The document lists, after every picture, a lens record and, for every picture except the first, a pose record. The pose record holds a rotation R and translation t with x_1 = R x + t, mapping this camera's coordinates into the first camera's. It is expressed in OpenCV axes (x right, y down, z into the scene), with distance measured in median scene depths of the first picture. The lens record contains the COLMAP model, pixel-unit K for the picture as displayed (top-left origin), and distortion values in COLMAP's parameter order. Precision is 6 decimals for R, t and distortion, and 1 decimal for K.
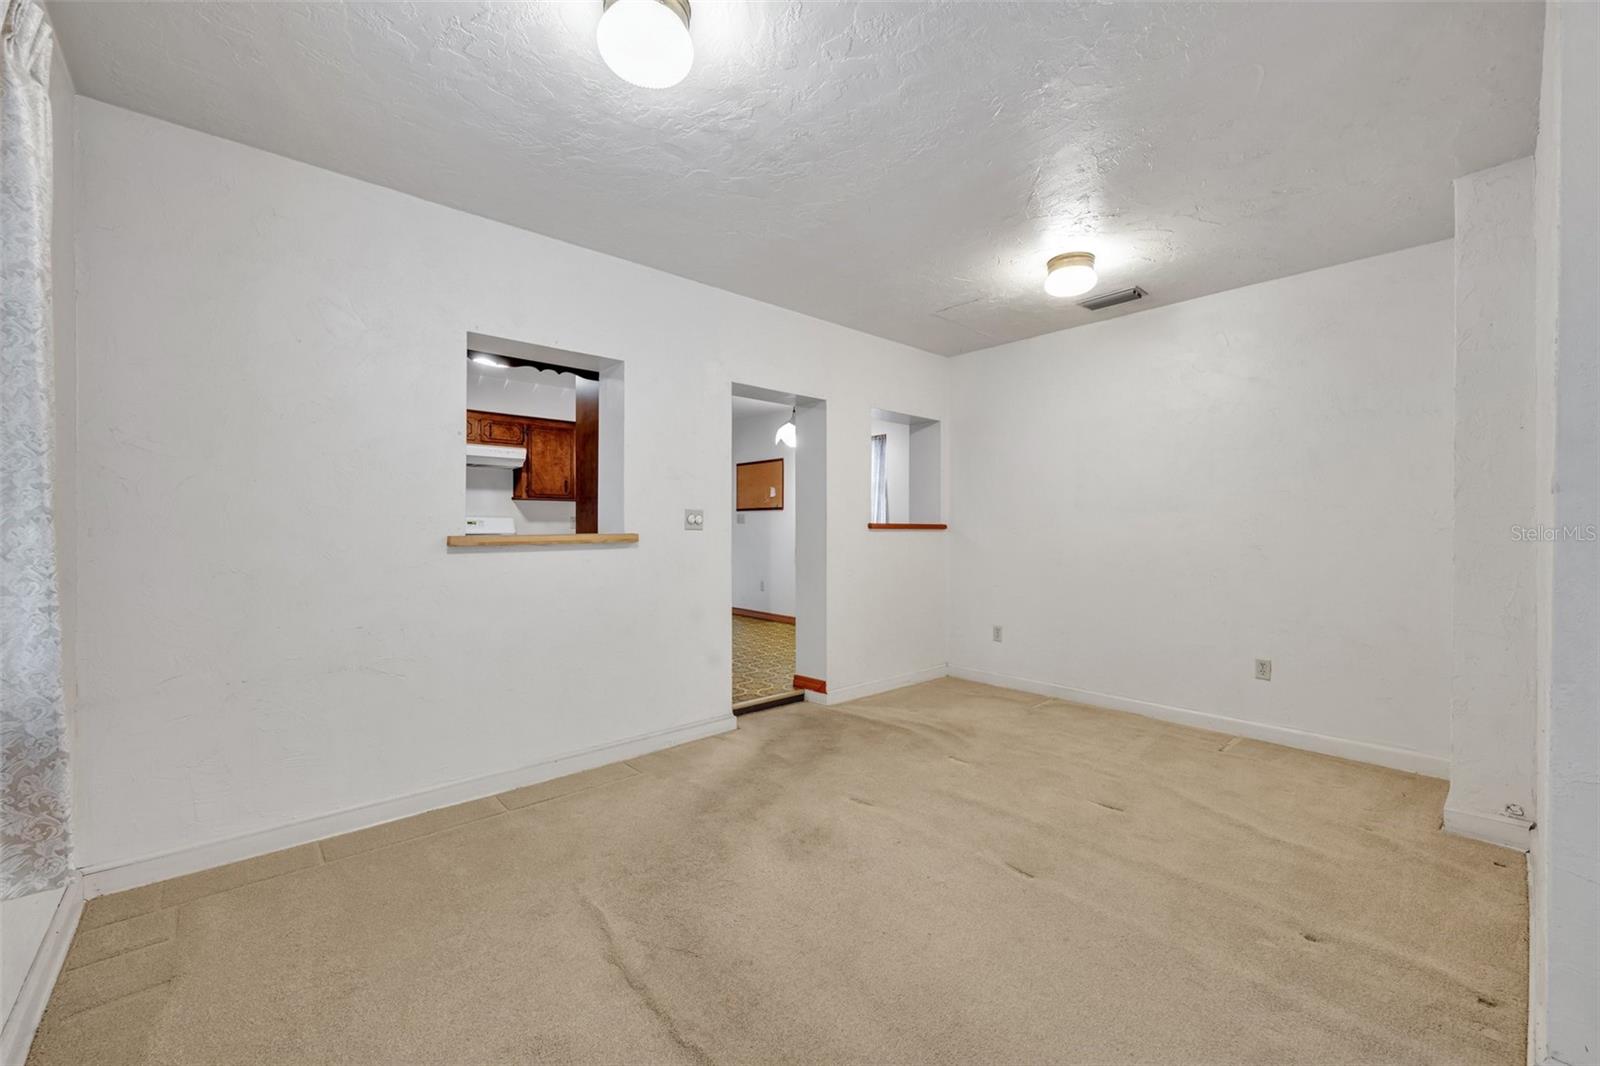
lens RADIAL K [[643.9, 0, 803.5], [0, 643.9, 534.7], [0, 0, 1]] dist [-0.000027, 0.000029]
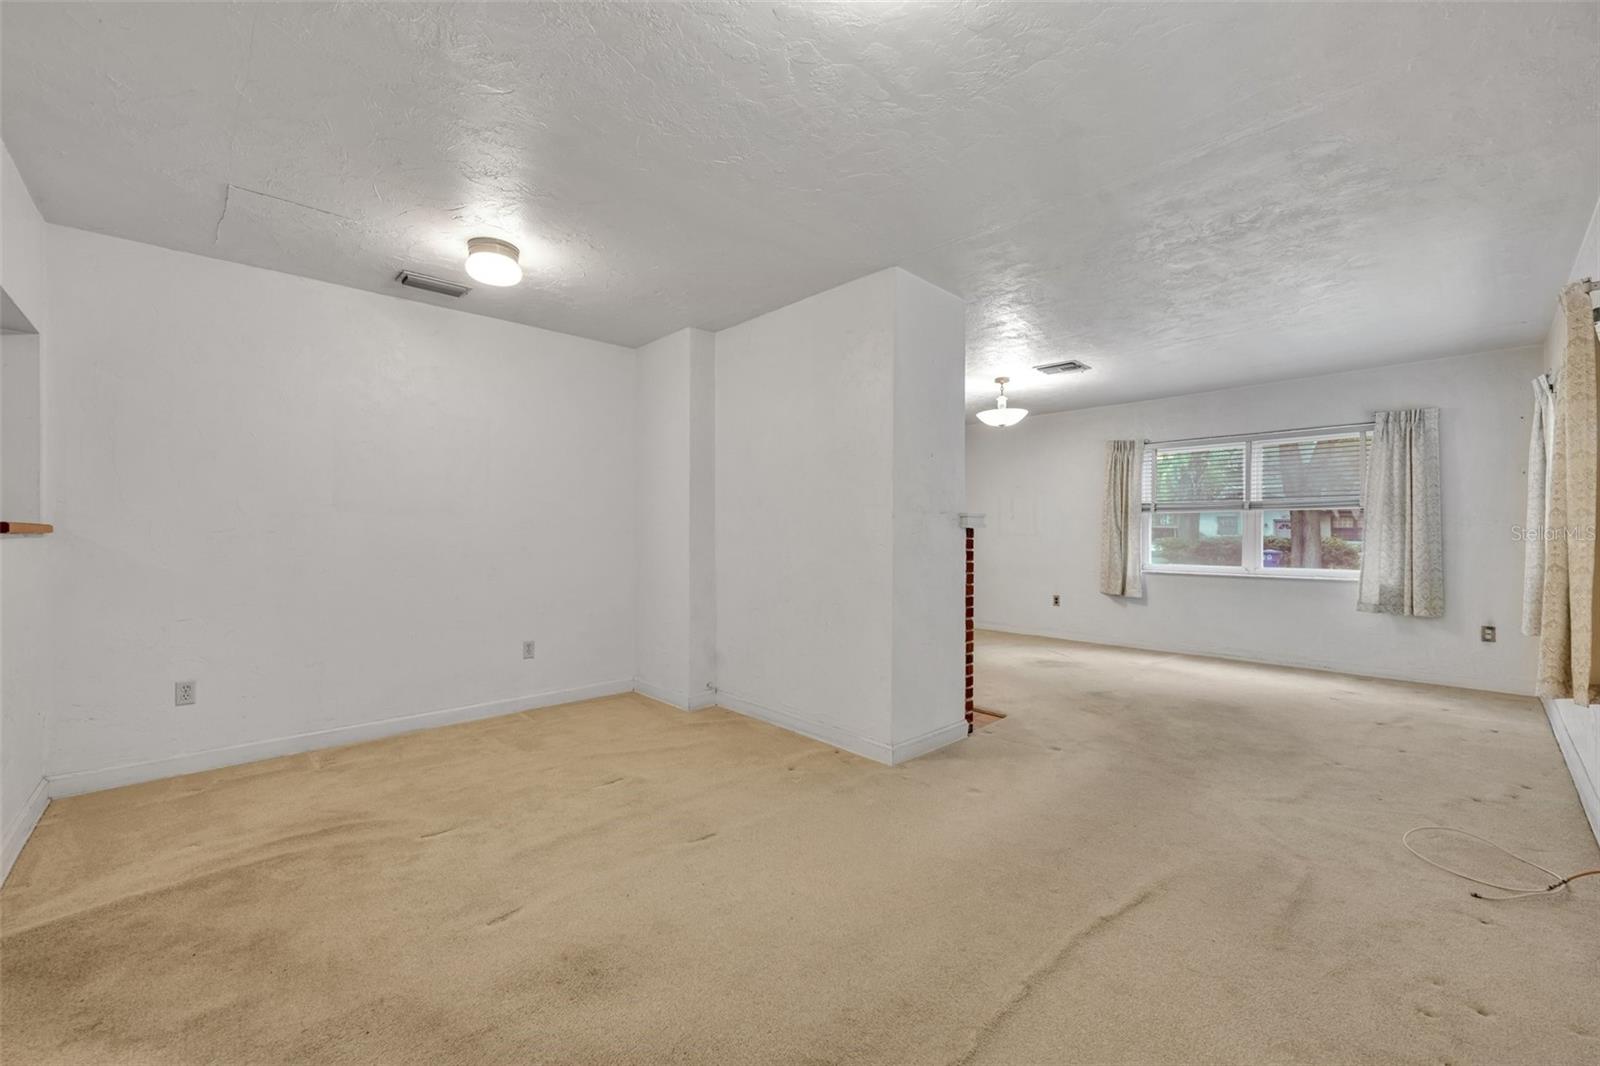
lens RADIAL K [[643.9, 0, 789.5], [0, 643.9, 527.6], [0, 0, 1]] dist [-0.000027, 0.000029]
pose [[-0.029791, 0.006032, 0.999538, -0.499722], [0.006410, 0.999962, -0.005844, -0.007164], [-0.999536, 0.006233, -0.029829, 0.553539]]
